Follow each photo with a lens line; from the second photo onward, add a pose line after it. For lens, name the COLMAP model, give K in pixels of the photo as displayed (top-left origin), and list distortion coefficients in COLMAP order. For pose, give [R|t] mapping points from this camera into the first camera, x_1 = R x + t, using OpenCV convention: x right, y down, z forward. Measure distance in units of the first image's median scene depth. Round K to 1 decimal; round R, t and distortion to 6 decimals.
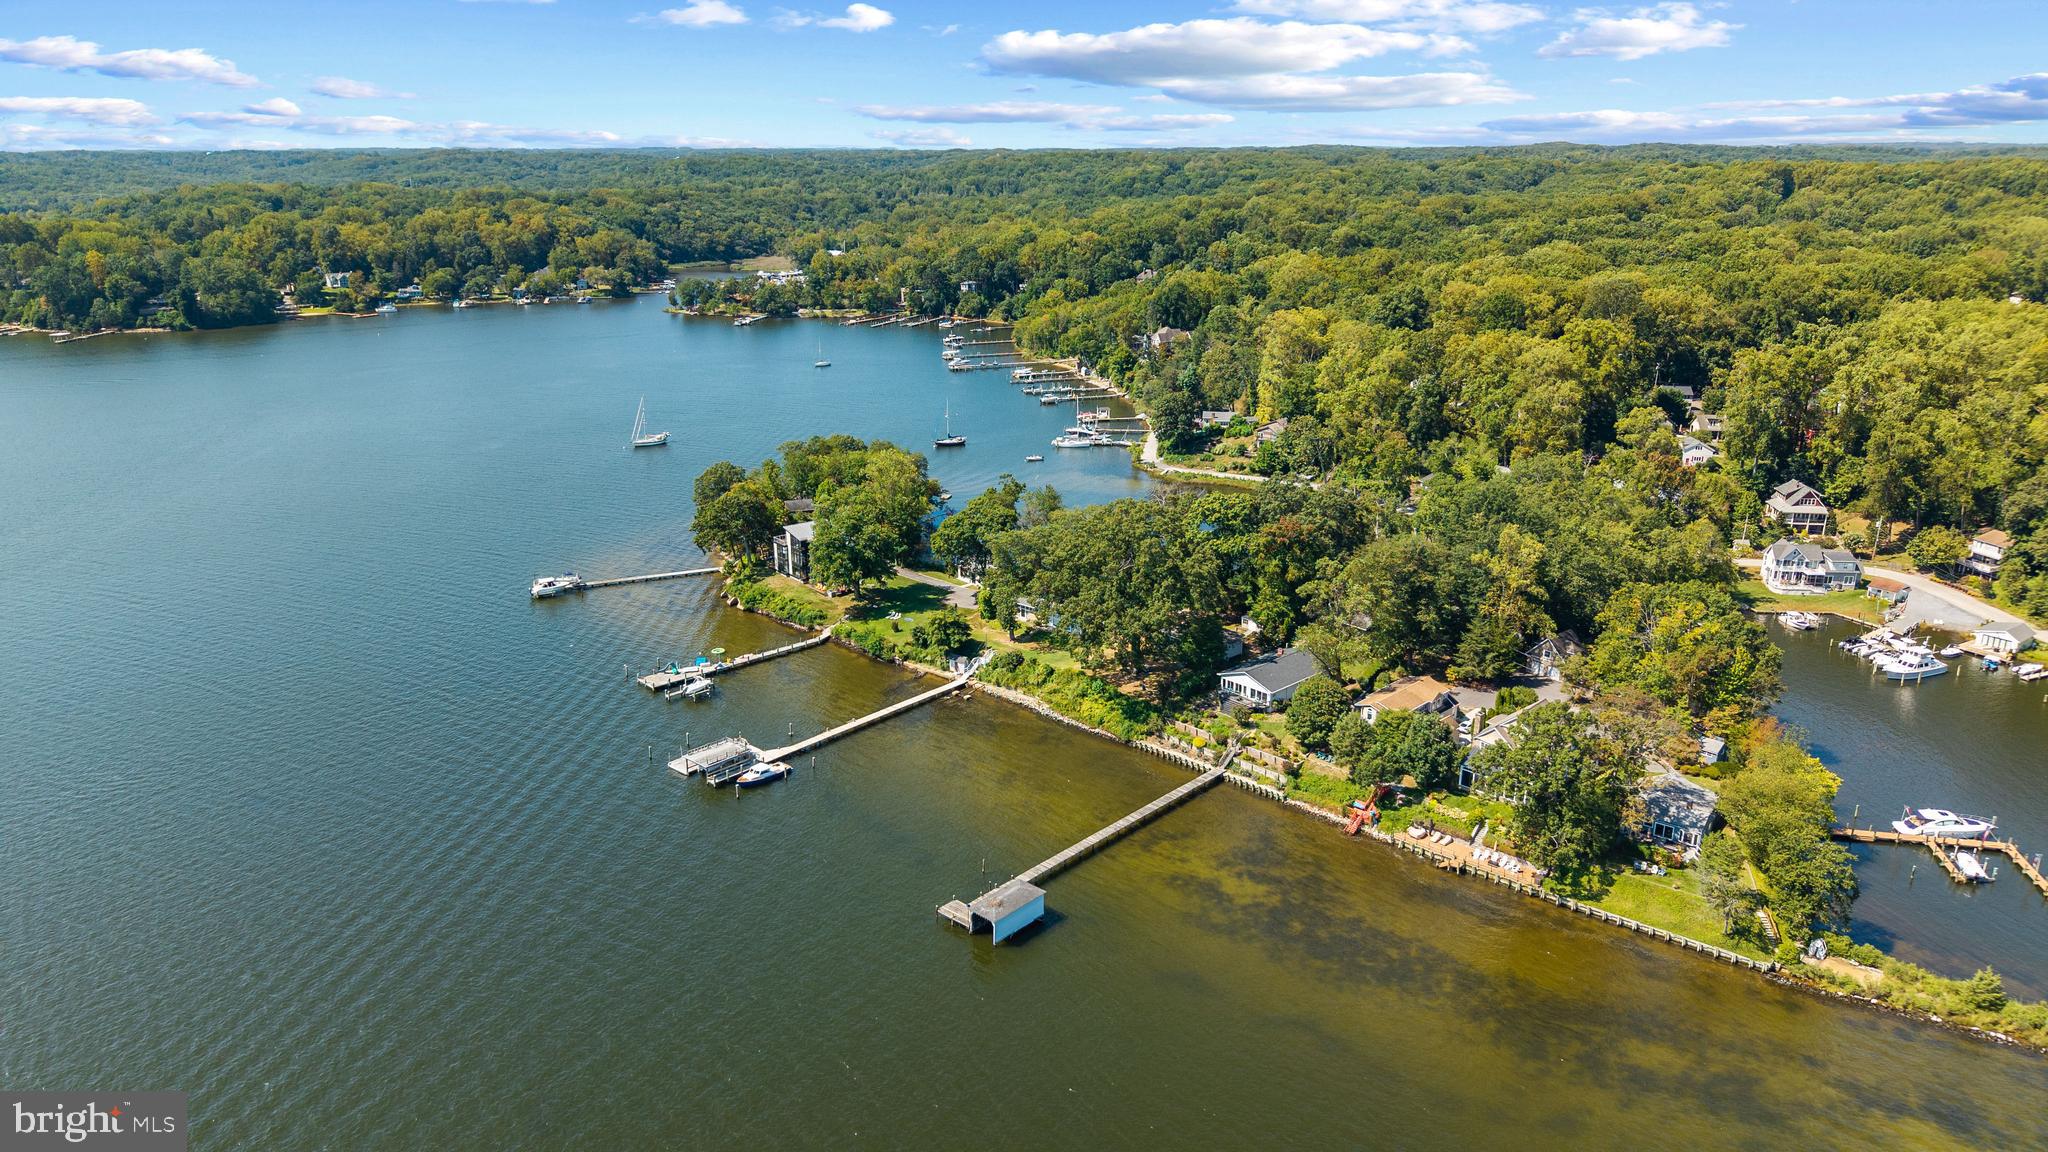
lens RADIAL K [[1367.4, 0, 1024.0], [0, 1367.4, 576.0], [0, 0, 1]] dist [0.101696, -0.152048]
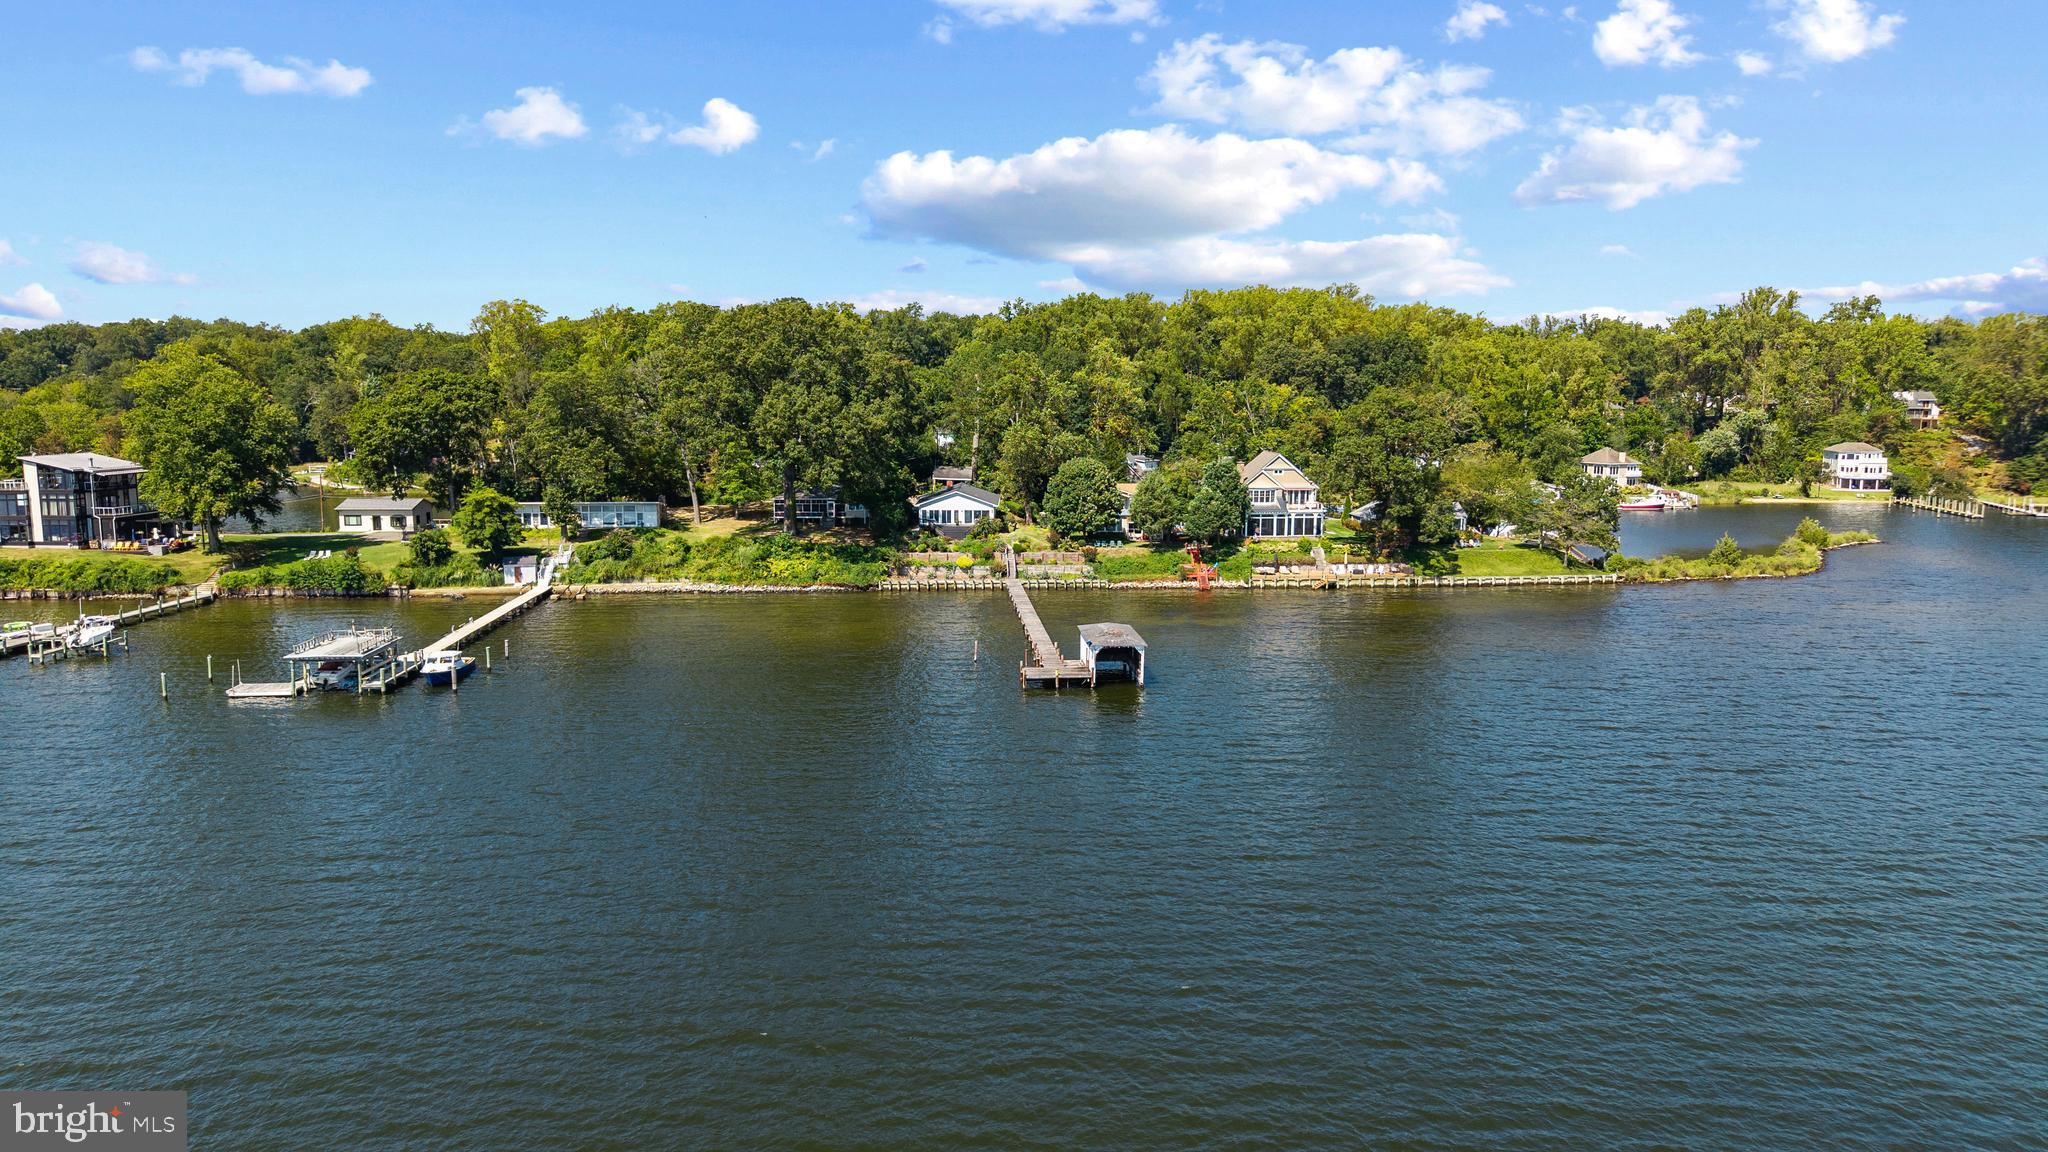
lens RADIAL K [[1369.7, 0, 1028.0], [0, 1369.7, 576.6], [0, 0, 1]] dist [0.087885, -0.125749]
pose [[0.676017, -0.097778, 0.730370, -0.369333], [0.218183, 0.973274, -0.071649, 0.168465], [-0.703844, 0.207791, 0.679284, 0.381080]]
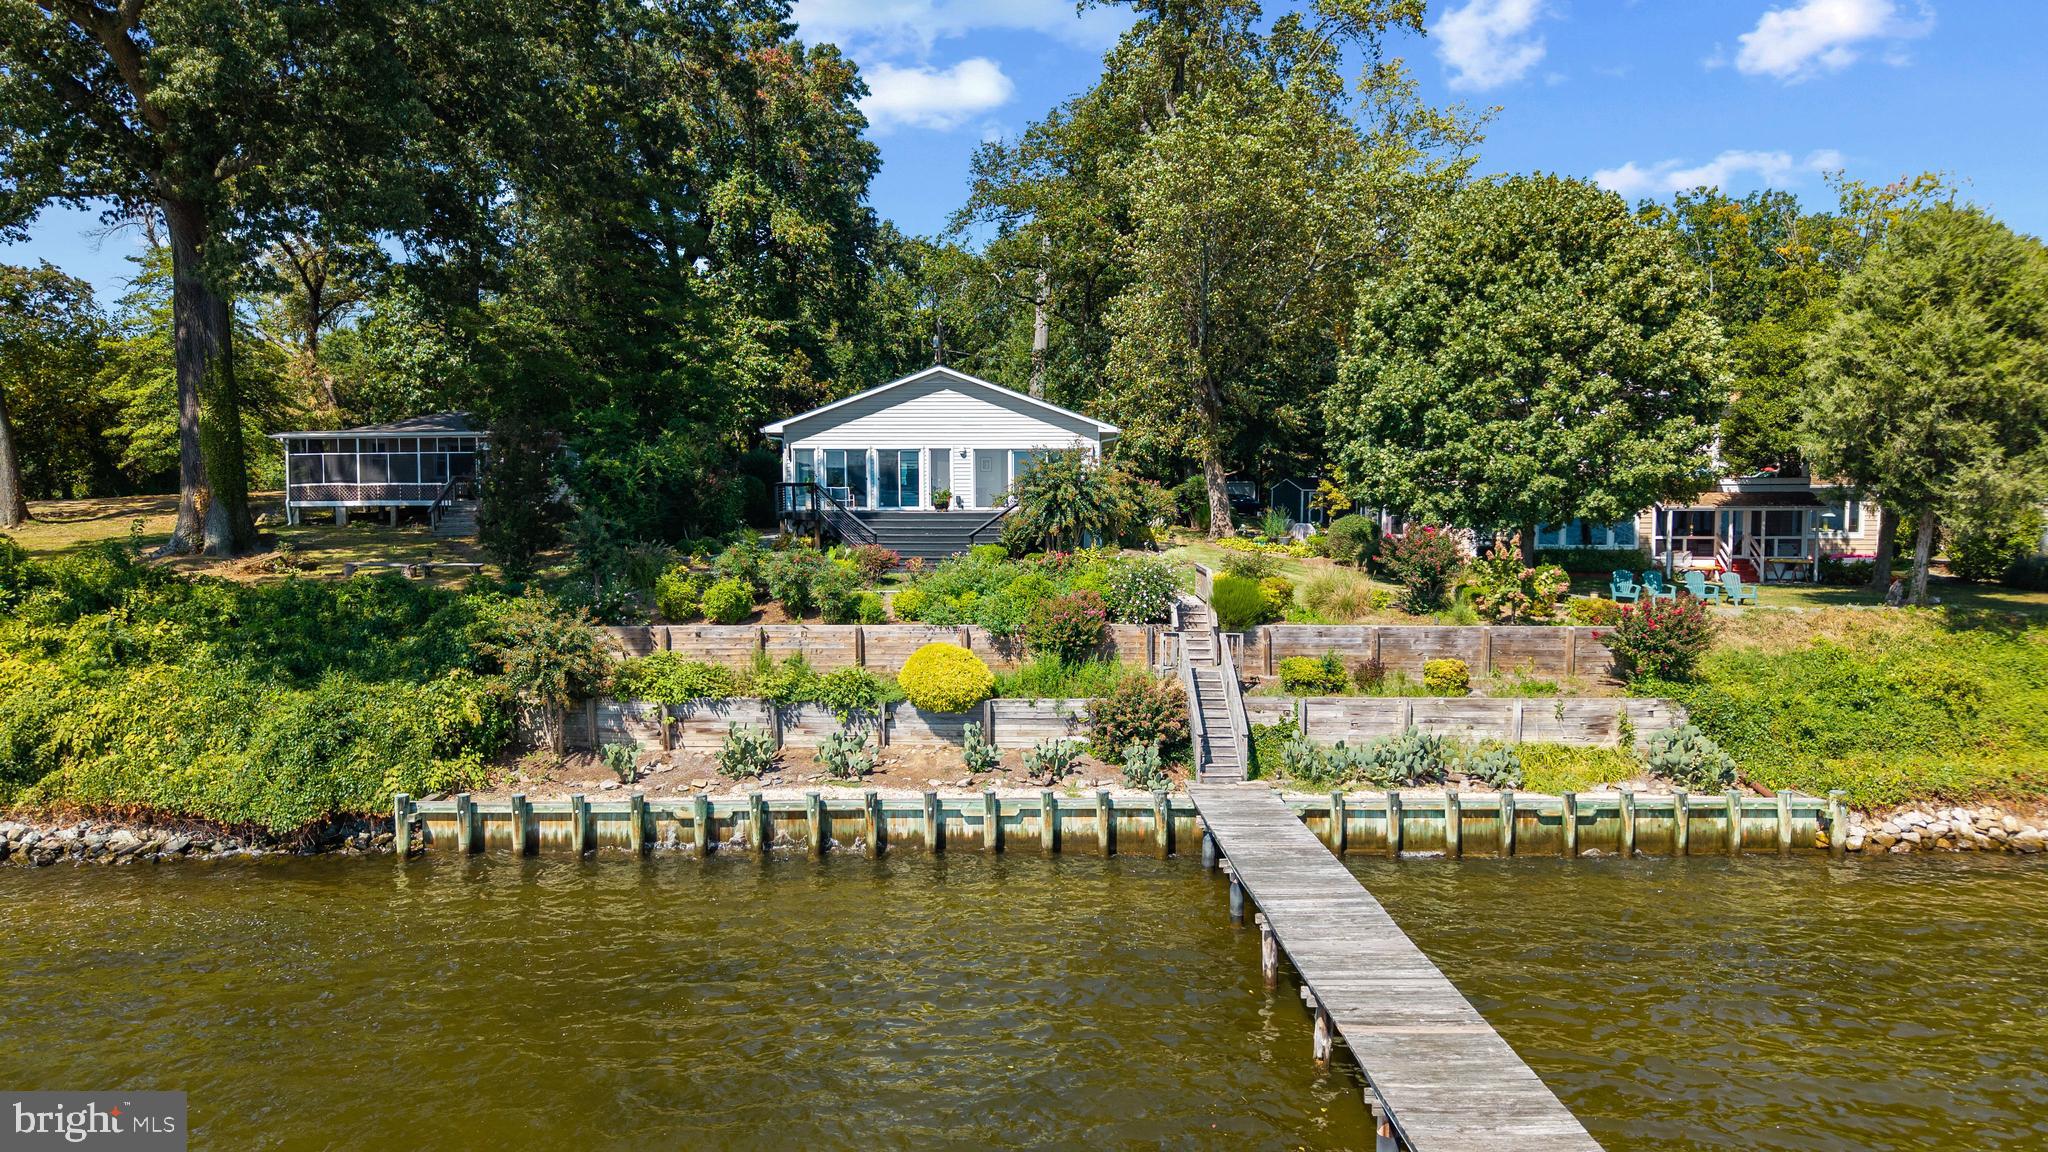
lens RADIAL K [[1367.4, 0, 1024.0], [0, 1367.4, 576.0], [0, 0, 1]] dist [0.101696, -0.152048]
pose [[0.721981, -0.039395, 0.690790, 0.033409], [0.208396, 0.964399, -0.162807, 0.117790], [-0.659783, 0.261501, 0.704488, 0.776565]]
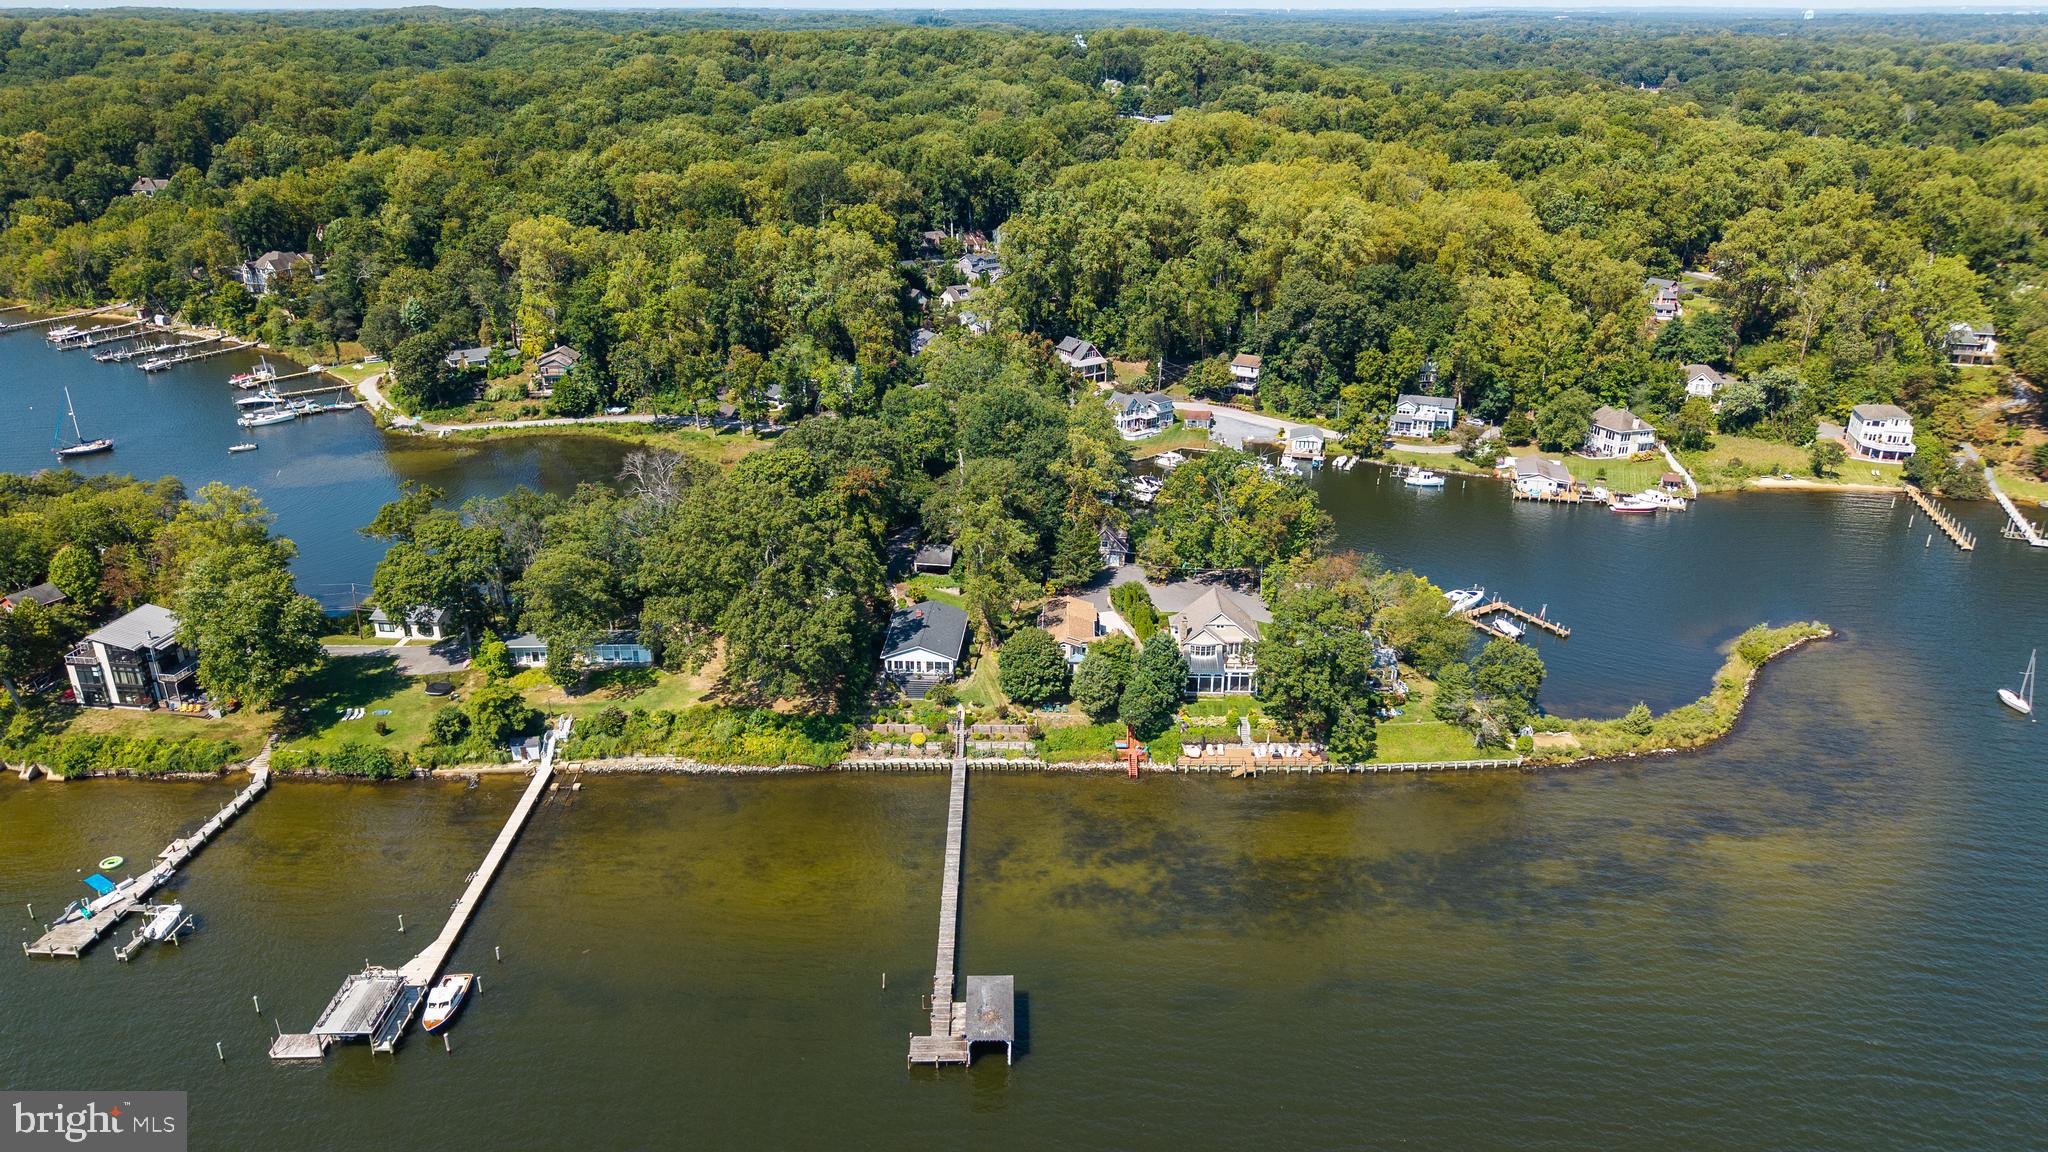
lens RADIAL K [[1367.4, 0, 1024.0], [0, 1367.4, 576.0], [0, 0, 1]] dist [0.101696, -0.152048]
pose [[0.725892, -0.259102, 0.637139, -0.307929], [0.202275, 0.965787, 0.162300, -0.093863], [-0.657393, 0.011065, 0.753467, 0.254874]]
